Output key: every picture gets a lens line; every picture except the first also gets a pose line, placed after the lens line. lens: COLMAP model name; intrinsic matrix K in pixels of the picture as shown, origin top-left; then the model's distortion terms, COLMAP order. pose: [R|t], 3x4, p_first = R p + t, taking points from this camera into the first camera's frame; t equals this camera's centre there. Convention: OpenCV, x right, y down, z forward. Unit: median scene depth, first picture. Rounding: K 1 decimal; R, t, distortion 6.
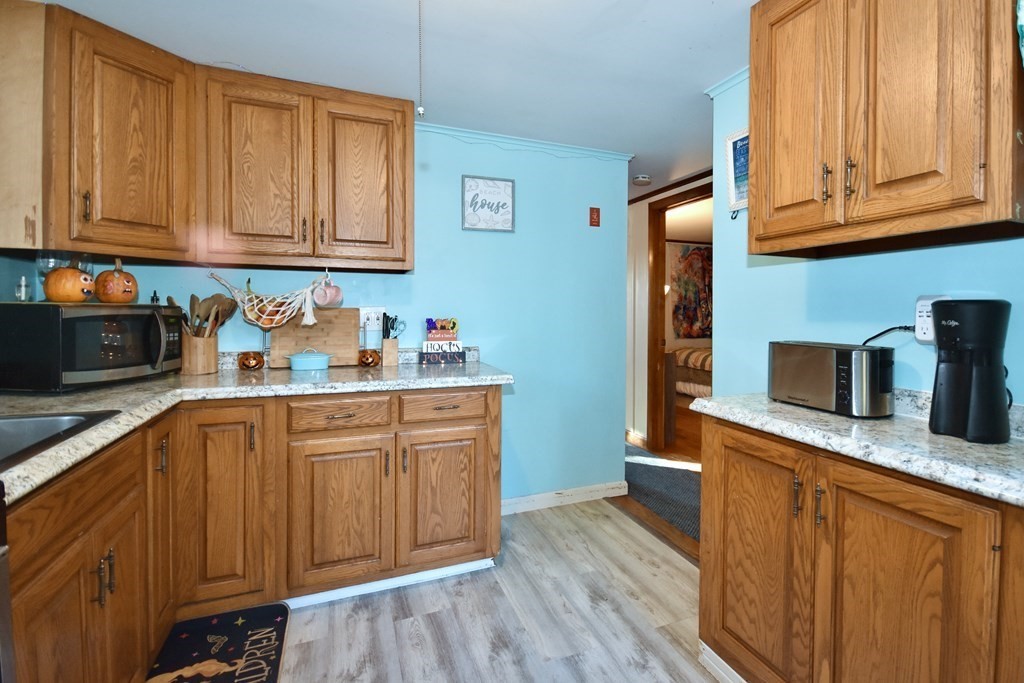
lens RADIAL K [[467.0, 0, 556.6], [0, 467.0, 313.8], [0, 0, 1]] dist [-0.002747, -0.001400]
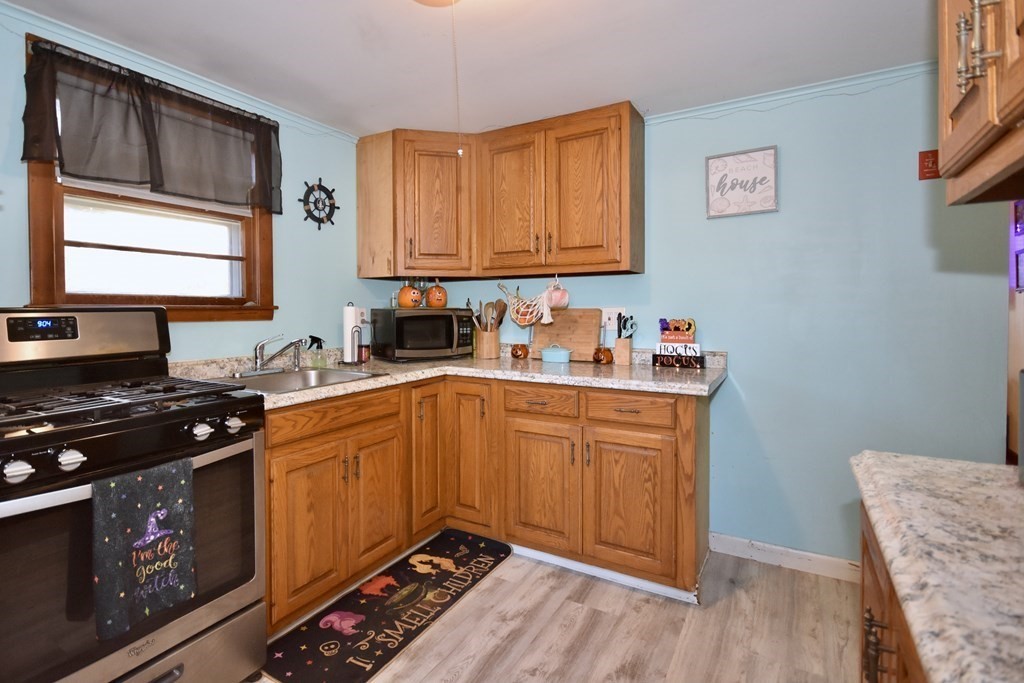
lens RADIAL K [[486.5, 0, 497.0], [0, 486.5, 313.8], [0, 0, 1]] dist [-0.001279, -0.000077]
pose [[0.600177, -0.001958, -0.799865, 0.400029], [0.001720, 0.999998, -0.001157, 0.000115], [0.799866, -0.000682, 0.600179, 0.172577]]
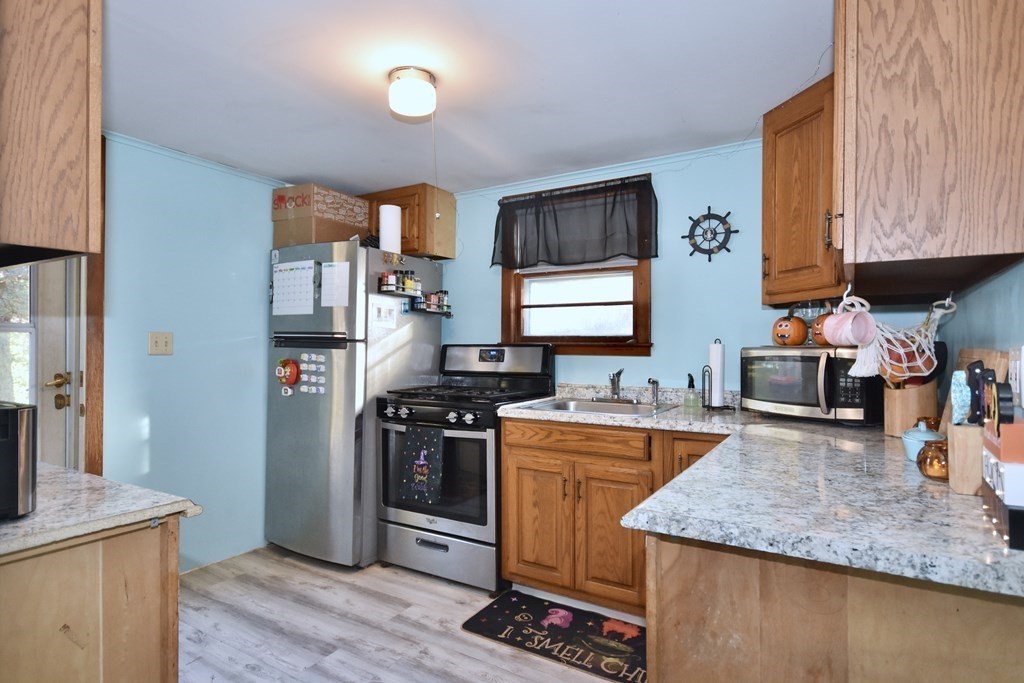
lens RADIAL K [[552.1, 0, 510.8], [0, 552.1, 345.1], [0, 0, 1]] dist [-0.000963, 0.001865]
pose [[-0.795393, -0.009673, -0.606016, 0.305538], [-0.014852, 0.999883, 0.003533, -0.015711], [0.605912, 0.011810, -0.795444, 1.355087]]
